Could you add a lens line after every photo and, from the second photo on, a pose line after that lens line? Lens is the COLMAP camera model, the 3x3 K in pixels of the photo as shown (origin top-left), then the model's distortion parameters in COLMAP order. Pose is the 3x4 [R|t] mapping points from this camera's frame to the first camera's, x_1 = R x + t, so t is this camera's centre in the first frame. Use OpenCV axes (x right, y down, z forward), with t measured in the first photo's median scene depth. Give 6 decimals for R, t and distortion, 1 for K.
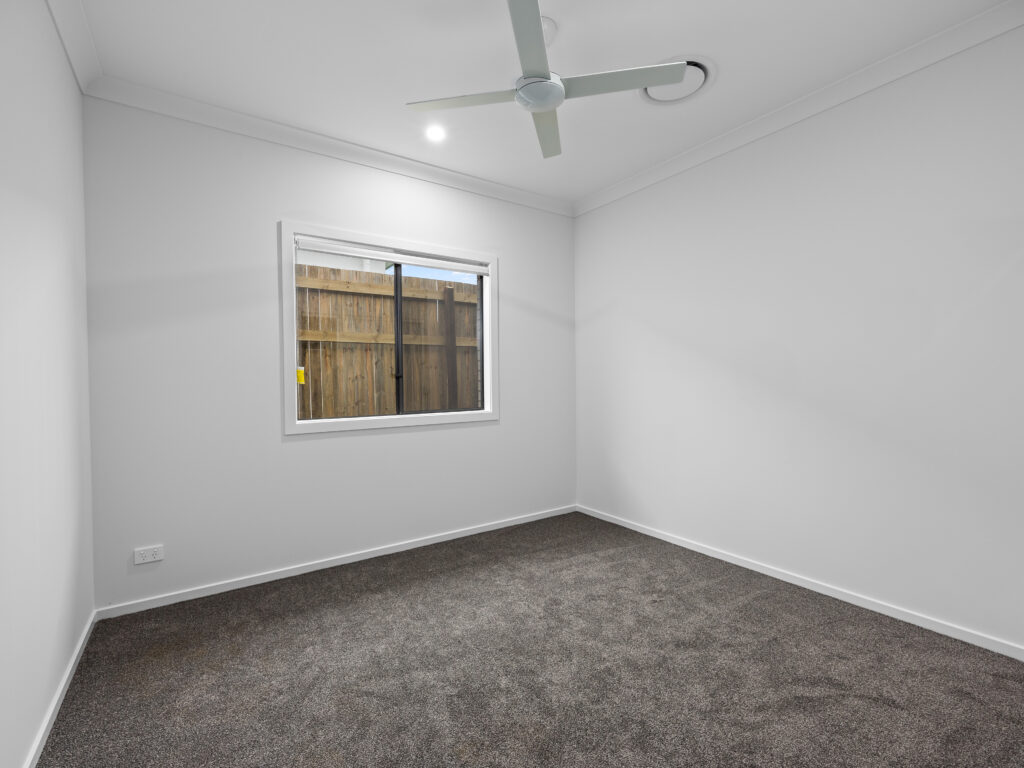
lens RADIAL K [[461.9, 0, 504.0], [0, 461.9, 382.5], [0, 0, 1]] dist [0.011676, -0.000748]
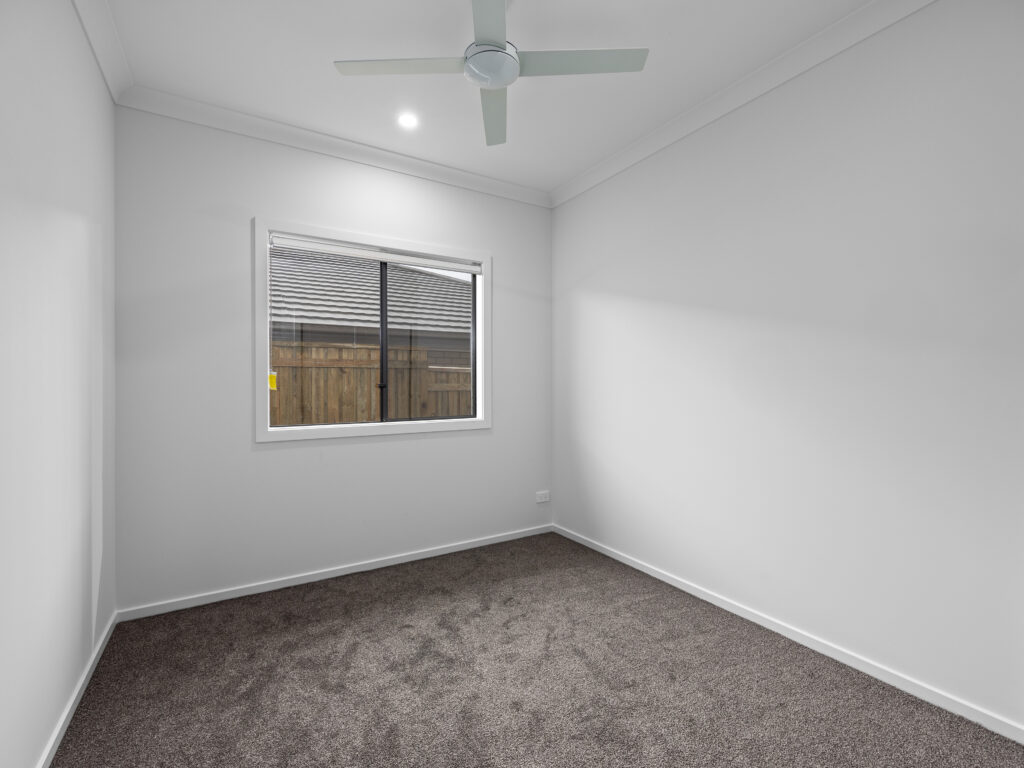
lens RADIAL K [[461.9, 0, 522.0], [0, 461.9, 383.0], [0, 0, 1]] dist [0.011676, -0.000748]
pose [[0.998987, 0.005822, -0.044629, 0.100984], [-0.006281, 0.999929, -0.010156, -0.002259], [0.044566, 0.010426, 0.998952, 0.066097]]
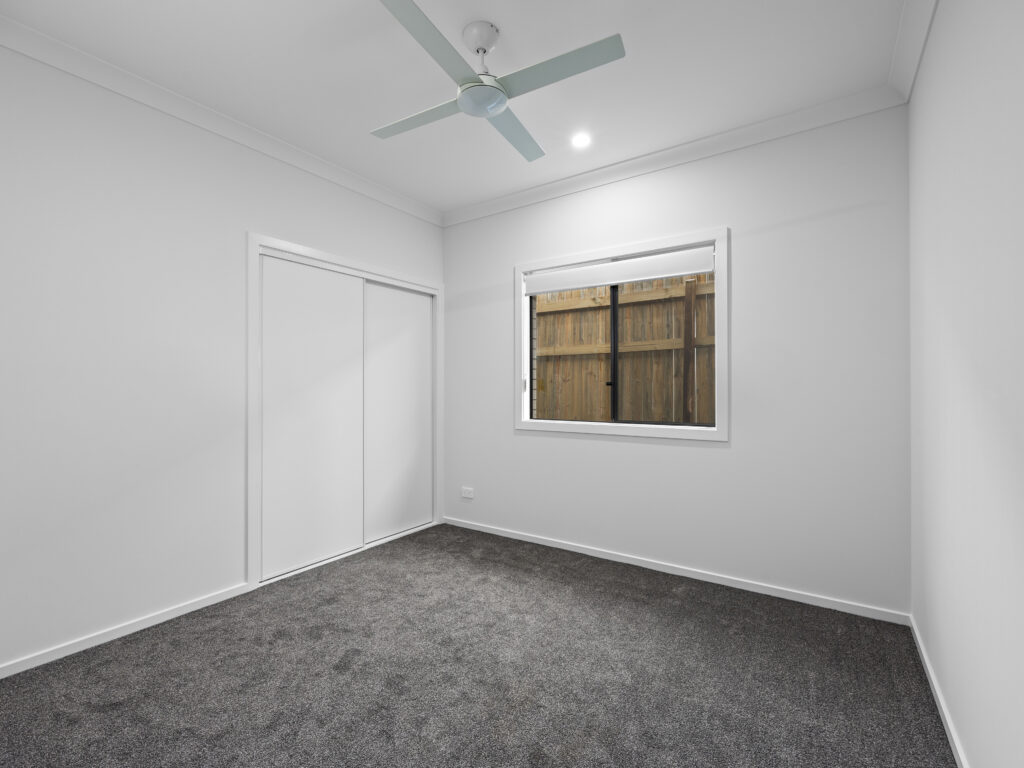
lens RADIAL K [[461.9, 0, 502.3], [0, 461.9, 389.7], [0, 0, 1]] dist [0.011676, -0.000748]
pose [[0.350431, 0.013773, -0.936487, 0.624250], [-0.010052, 0.999890, 0.010944, -0.010399], [0.936535, 0.005579, 0.350530, 0.422870]]
